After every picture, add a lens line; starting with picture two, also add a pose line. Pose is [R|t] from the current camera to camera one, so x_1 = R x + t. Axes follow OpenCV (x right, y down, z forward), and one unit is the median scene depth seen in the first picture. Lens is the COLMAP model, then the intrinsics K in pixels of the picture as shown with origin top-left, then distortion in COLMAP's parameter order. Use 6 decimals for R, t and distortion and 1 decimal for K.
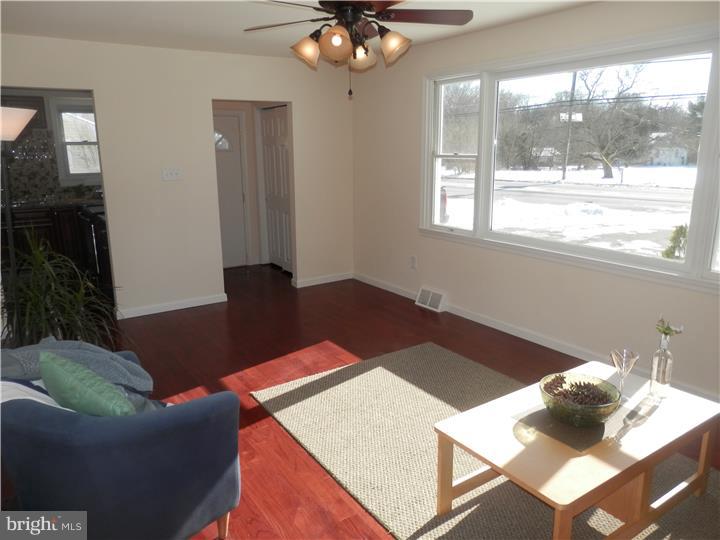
lens RADIAL K [[533.9, 0, 360.0], [0, 533.9, 270.0], [0, 0, 1]] dist [0.003794, 0.005812]
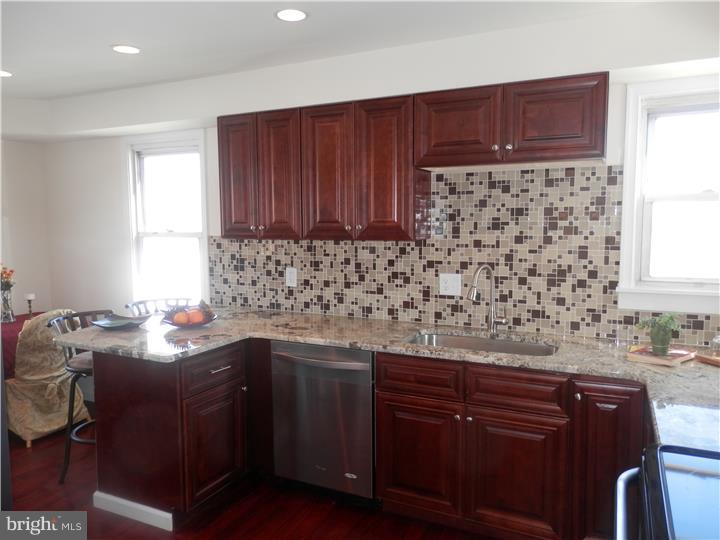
lens RADIAL K [[533.9, 0, 360.0], [0, 533.9, 270.0], [0, 0, 1]] dist [0.003794, 0.005812]
pose [[0.499021, 0.085741, -0.862338, -0.335017], [-0.185114, 0.982672, -0.009417, -0.149976], [0.846588, 0.164330, 0.506246, 0.666025]]
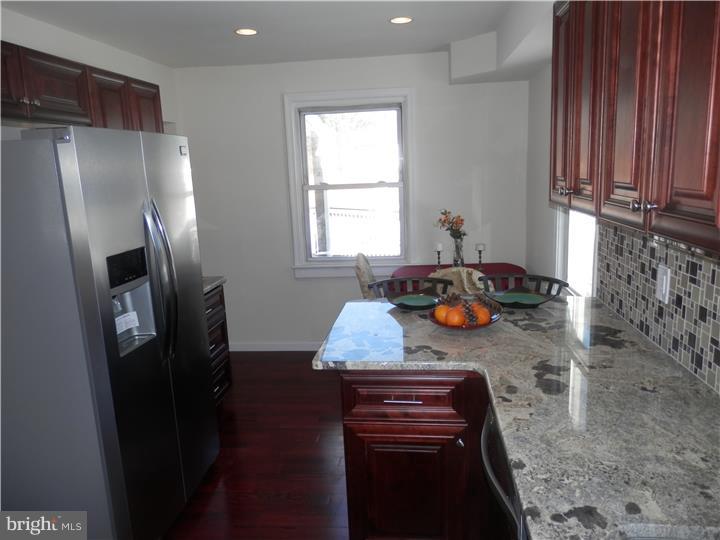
lens RADIAL K [[533.9, 0, 360.0], [0, 533.9, 270.0], [0, 0, 1]] dist [0.003794, 0.005812]
pose [[-0.653219, 0.168551, -0.738170, -0.516960], [-0.137234, 0.932406, 0.334343, -0.212297], [0.744628, 0.319701, -0.585935, 0.917425]]
